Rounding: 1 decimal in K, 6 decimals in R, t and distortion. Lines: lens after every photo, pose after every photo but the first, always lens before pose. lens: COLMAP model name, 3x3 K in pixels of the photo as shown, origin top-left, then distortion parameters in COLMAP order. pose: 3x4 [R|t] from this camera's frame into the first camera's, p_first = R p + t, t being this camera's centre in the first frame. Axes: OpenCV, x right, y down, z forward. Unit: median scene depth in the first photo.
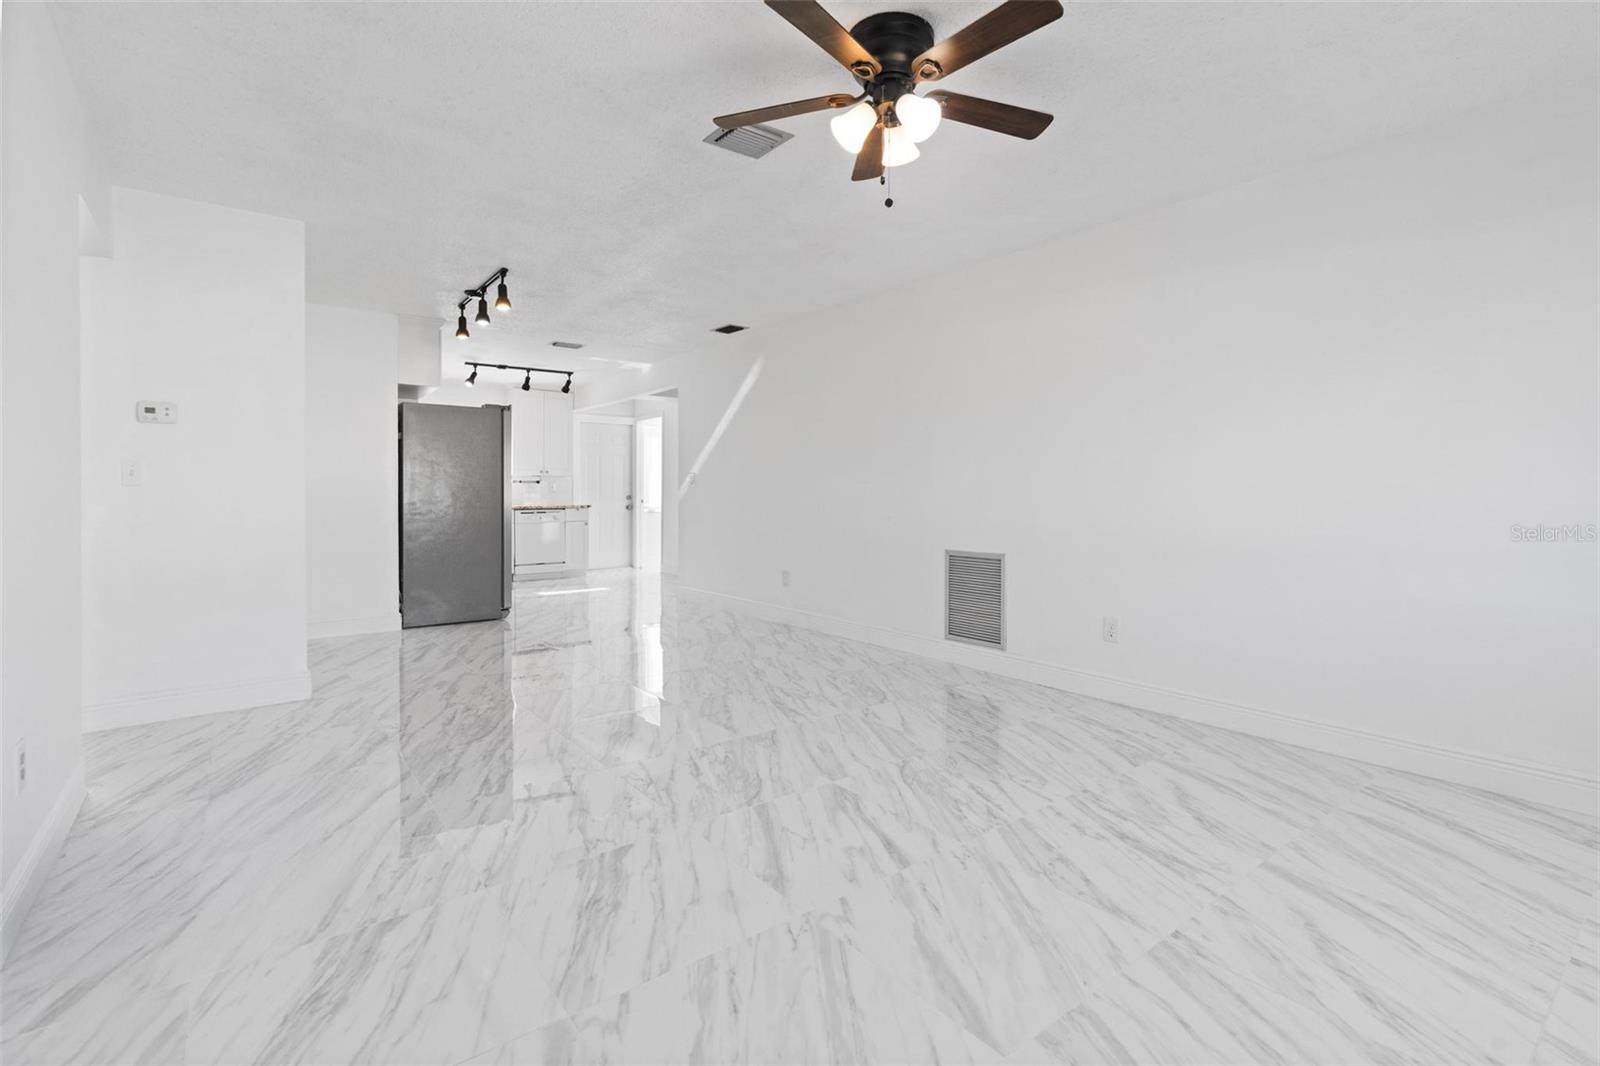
lens RADIAL K [[742.2, 0, 815.1], [0, 742.2, 479.1], [0, 0, 1]] dist [-0.007000, 0.001591]
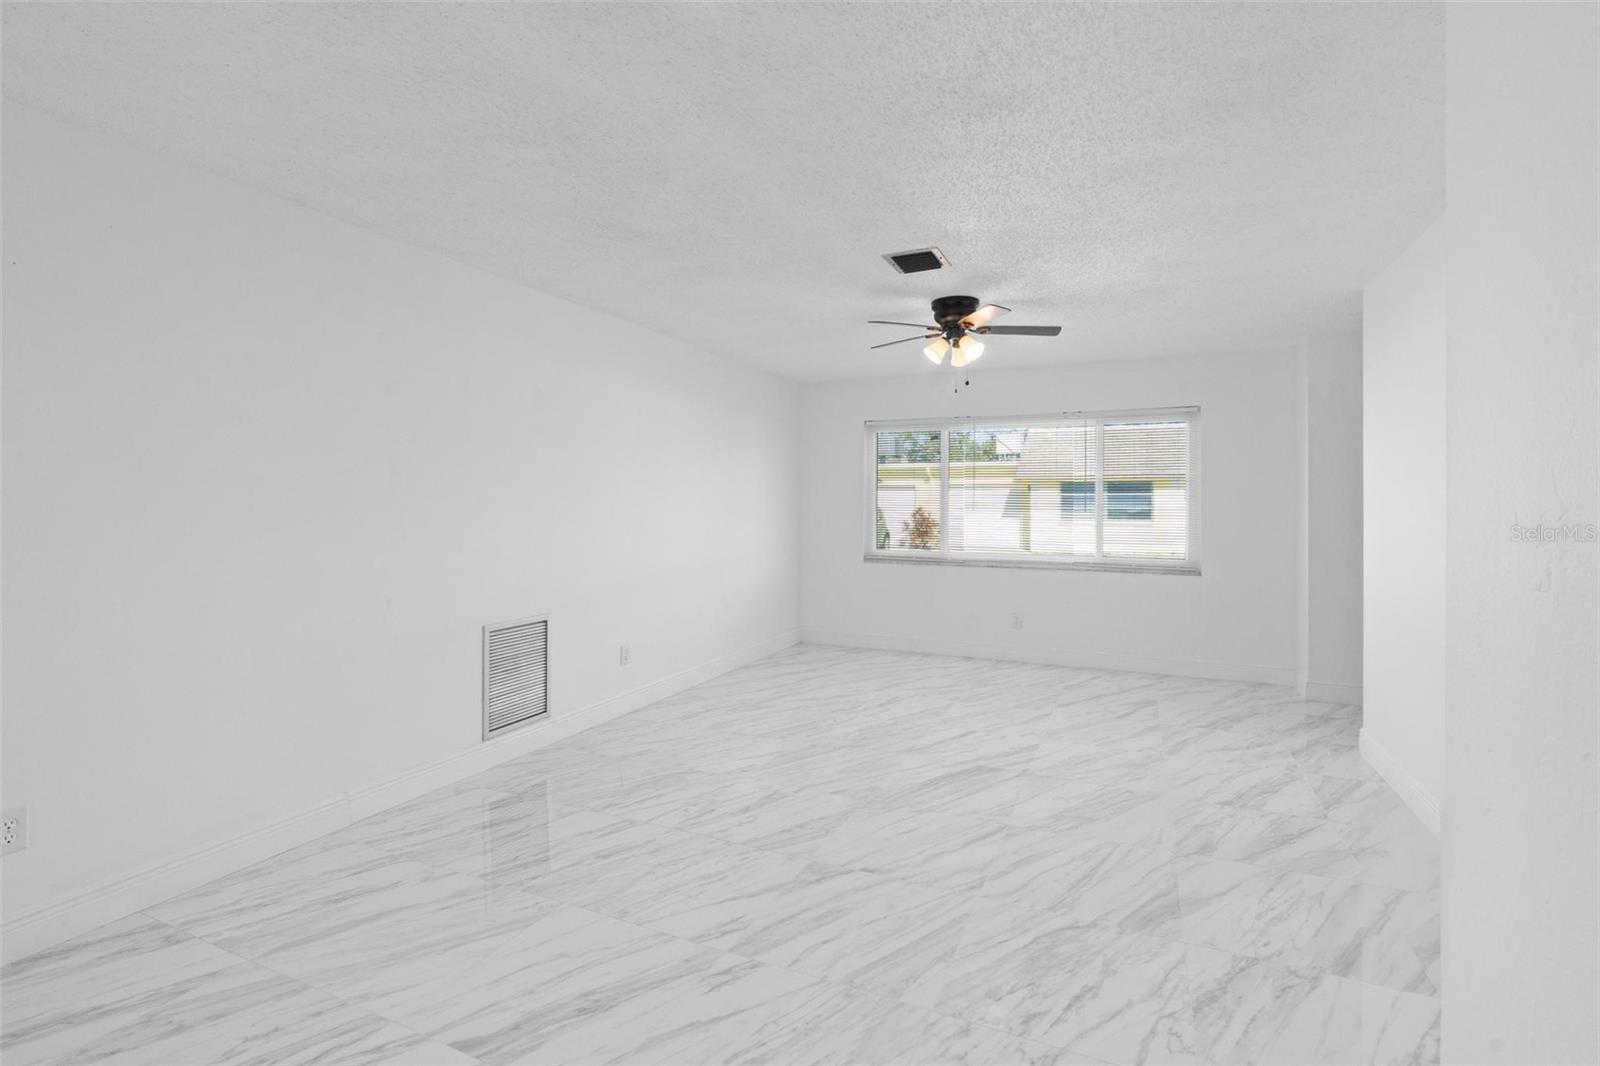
lens RADIAL K [[742.2, 0, 774.9], [0, 742.2, 514.9], [0, 0, 1]] dist [-0.007000, 0.001591]
pose [[-0.435099, -0.014491, 0.900266, -0.901985], [-0.019320, 0.999791, 0.006756, -0.046477], [-0.900175, -0.014454, -0.435288, 1.470498]]
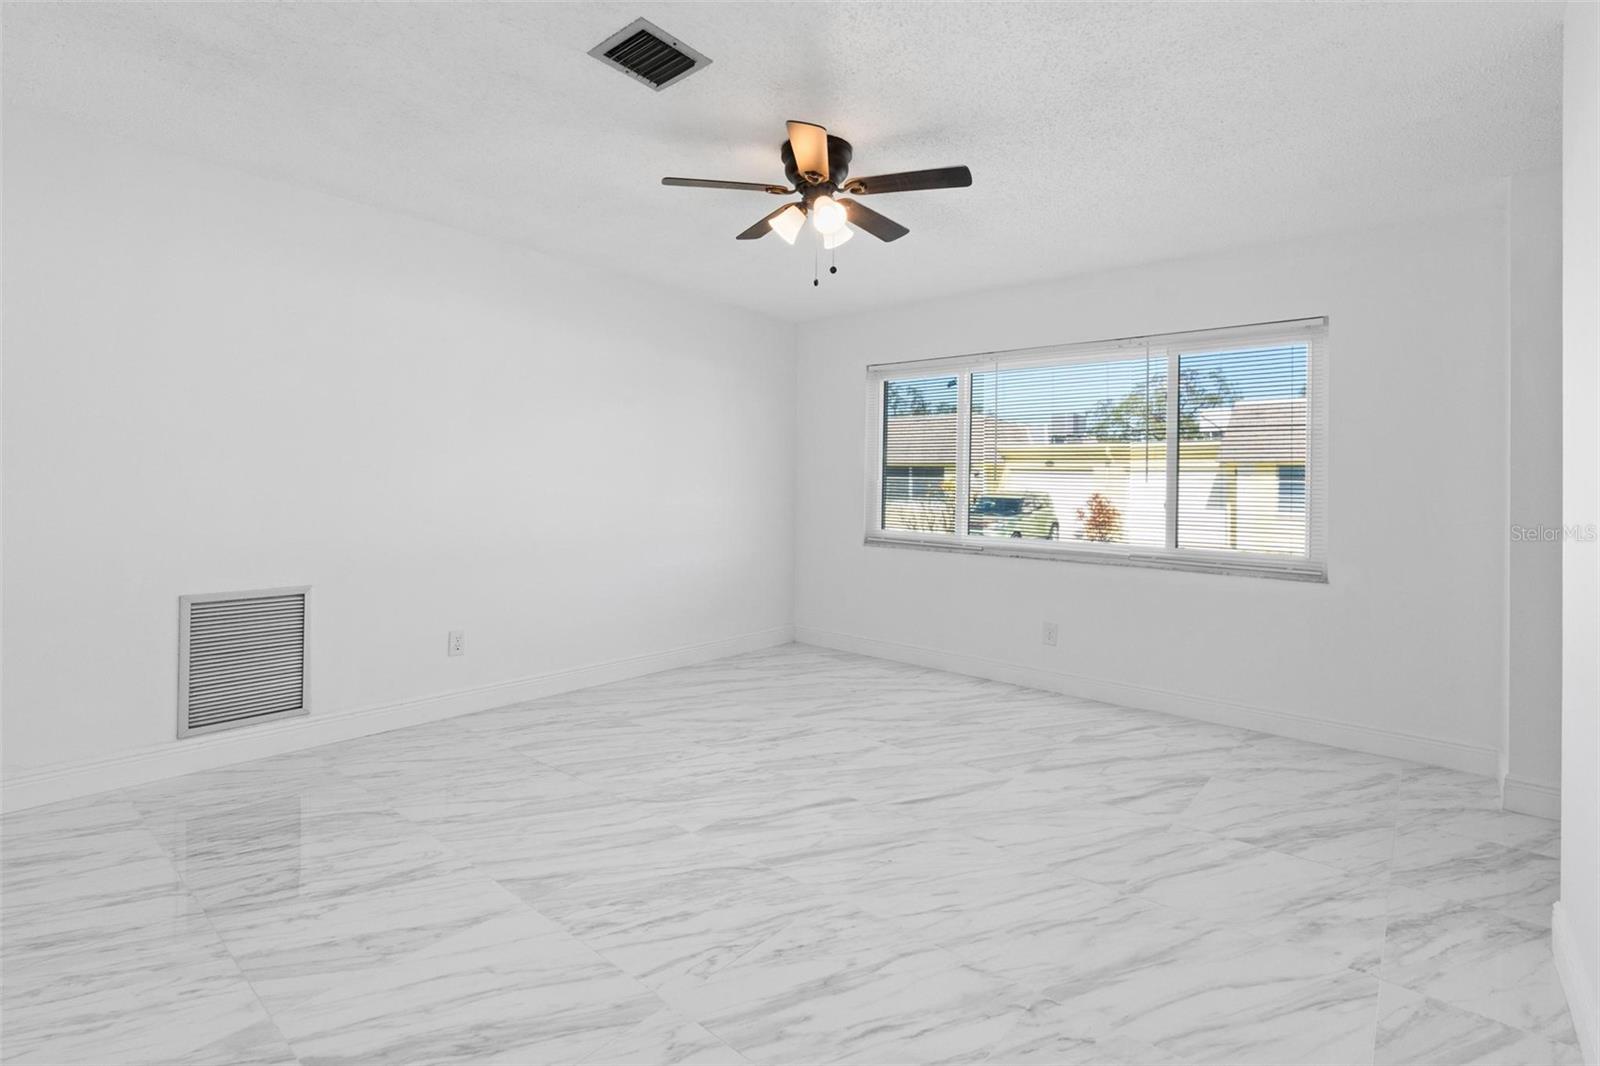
lens RADIAL K [[742.2, 0, 771.1], [0, 742.2, 492.2], [0, 0, 1]] dist [-0.007000, 0.001591]
pose [[-0.174365, -0.009027, 0.984640, -0.723437], [-0.038057, 0.999273, 0.002422, -0.019502], [-0.983945, -0.037050, -0.174581, 0.860971]]
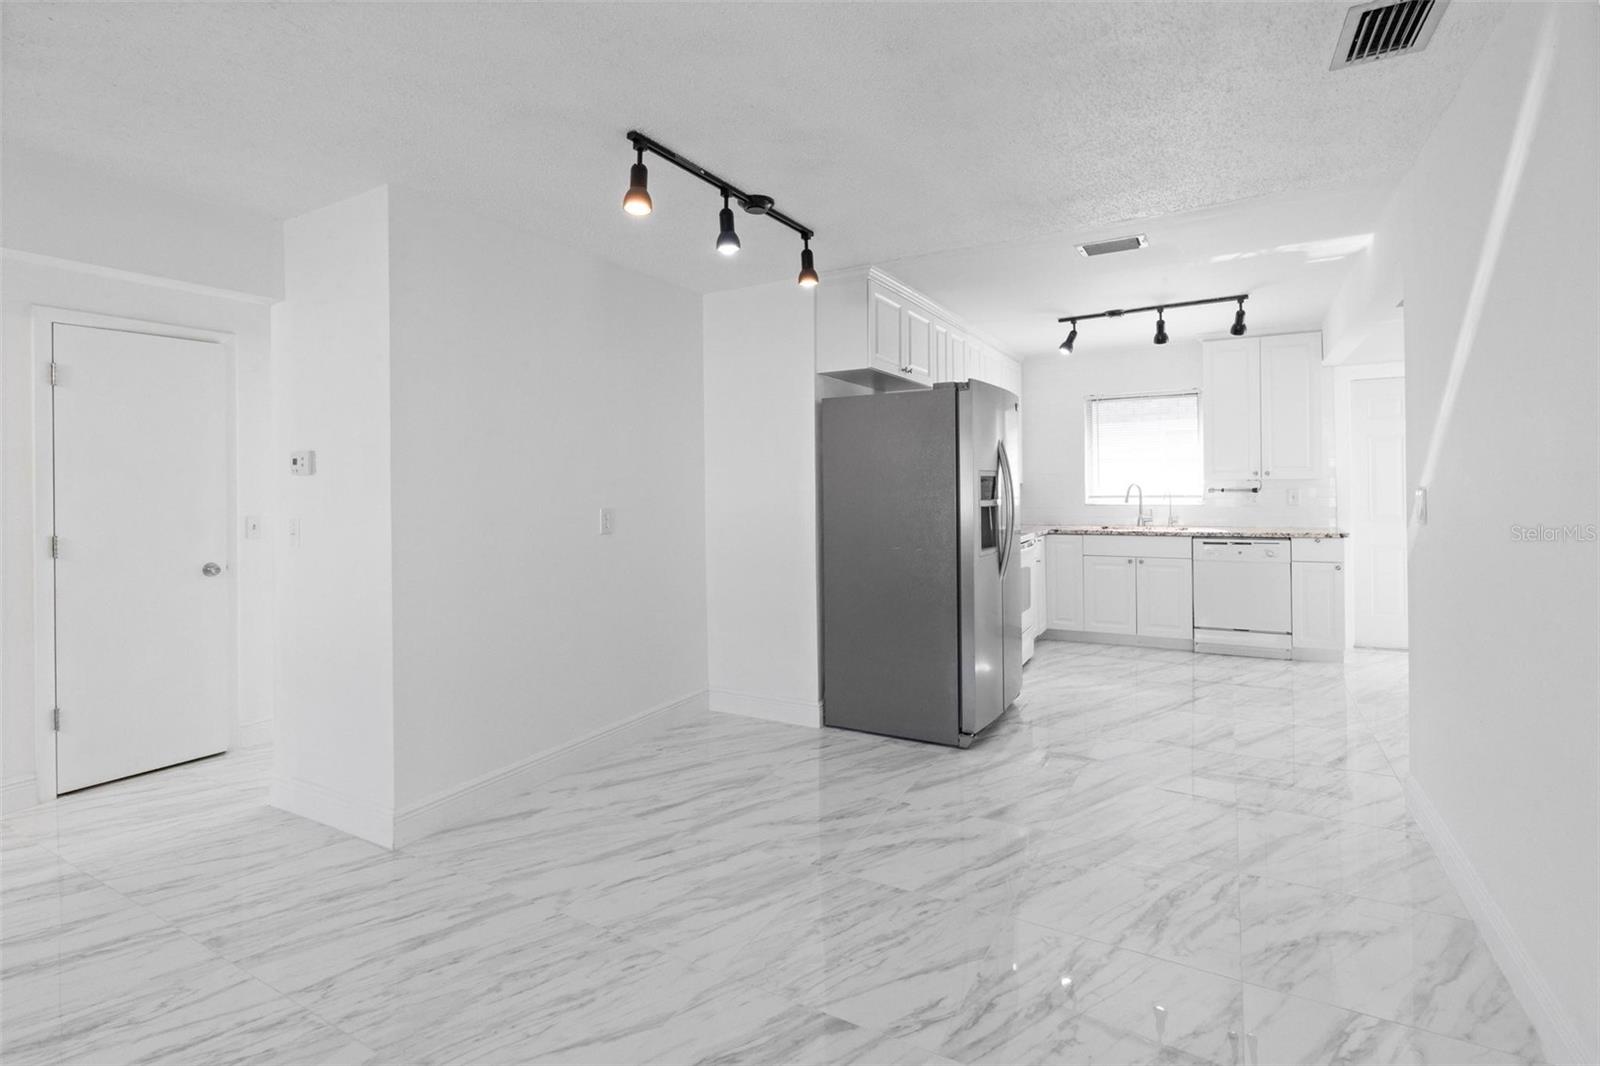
lens RADIAL K [[742.2, 0, 788.4], [0, 742.2, 487.5], [0, 0, 1]] dist [-0.007000, 0.001591]
pose [[0.365442, -0.003020, -0.930829, 0.138204], [0.035140, 0.999327, 0.010554, -0.050941], [0.930171, -0.036566, 0.365302, 1.221302]]
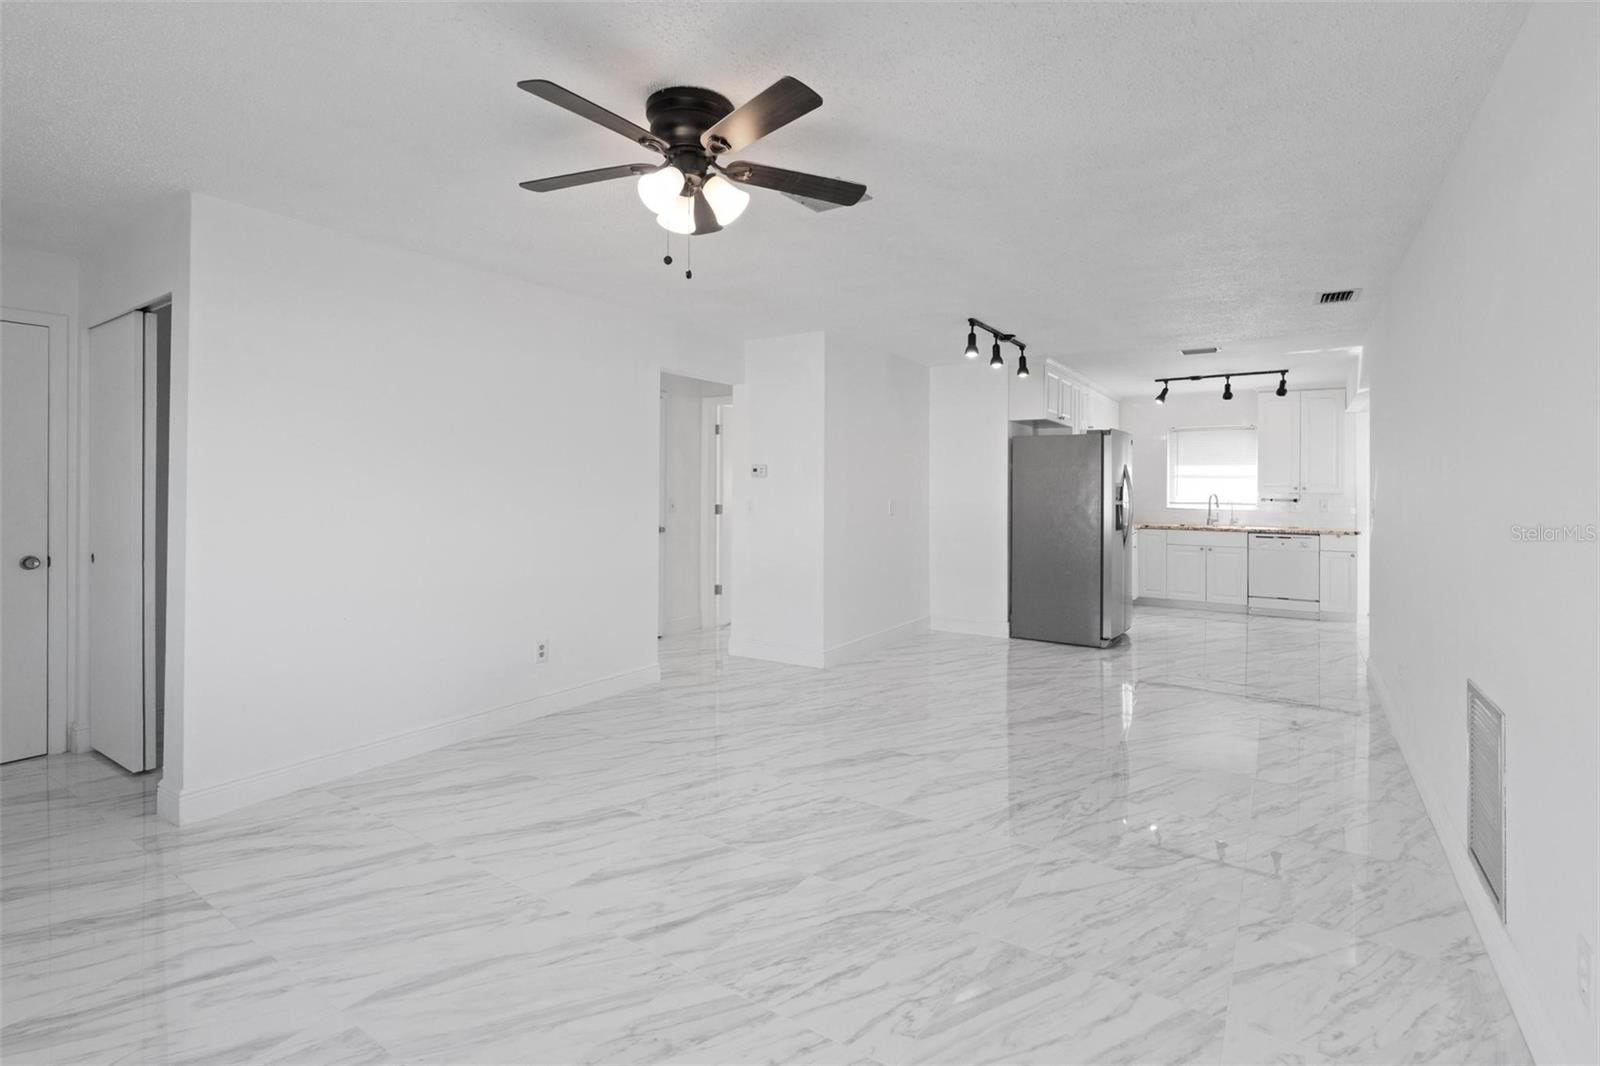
lens RADIAL K [[742.2, 0, 783.0], [0, 742.2, 478.6], [0, 0, 1]] dist [-0.007000, 0.001591]
pose [[0.302585, -0.010136, -0.953068, 0.715358], [0.011787, 0.999907, -0.006892, -0.062419], [0.953049, -0.009149, 0.302676, 0.552000]]
